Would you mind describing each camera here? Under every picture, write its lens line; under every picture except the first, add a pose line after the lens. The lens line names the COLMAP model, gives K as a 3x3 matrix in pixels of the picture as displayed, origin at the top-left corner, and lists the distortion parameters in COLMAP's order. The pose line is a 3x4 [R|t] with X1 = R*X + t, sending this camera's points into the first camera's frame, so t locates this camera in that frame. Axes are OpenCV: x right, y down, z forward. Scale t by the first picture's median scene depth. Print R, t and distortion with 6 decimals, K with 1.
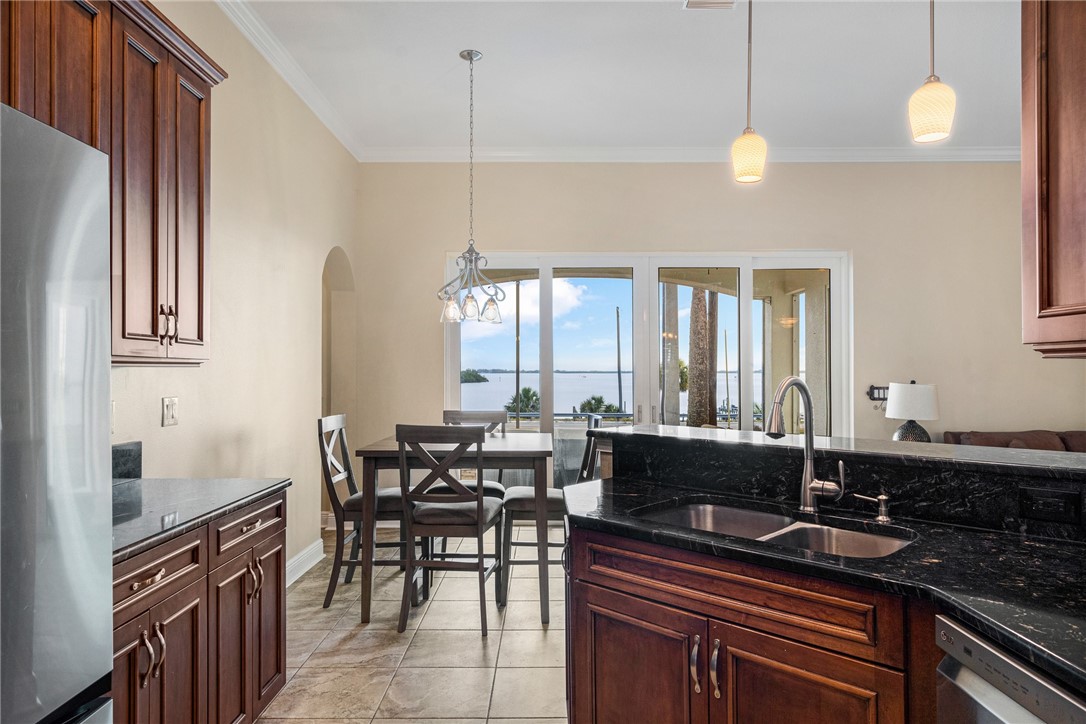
lens RADIAL K [[705.6, 0, 543.0], [0, 705.6, 362.0], [0, 0, 1]] dist [-0.003596, -0.002368]
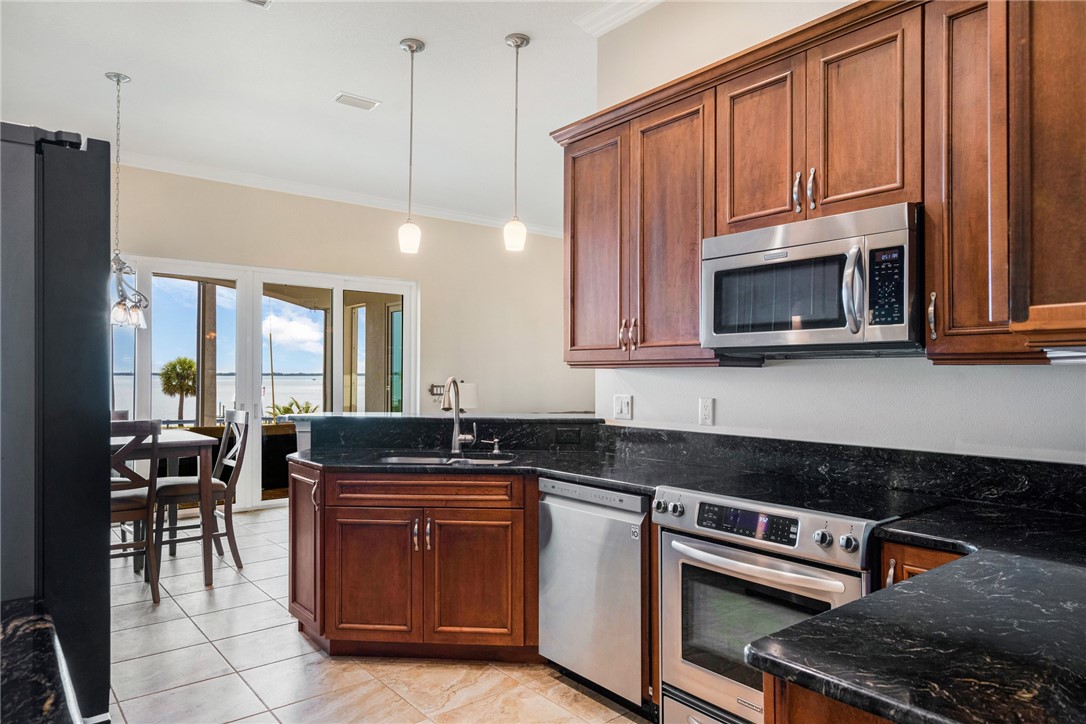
lens RADIAL K [[697.7, 0, 543.0], [0, 697.7, 362.0], [0, 0, 1]] dist [0.005138, 0.002758]
pose [[0.789484, 0.013439, 0.613624, -0.541587], [-0.011300, 0.999909, -0.007361, -0.006074], [-0.613667, -0.001123, 0.789564, -0.528976]]
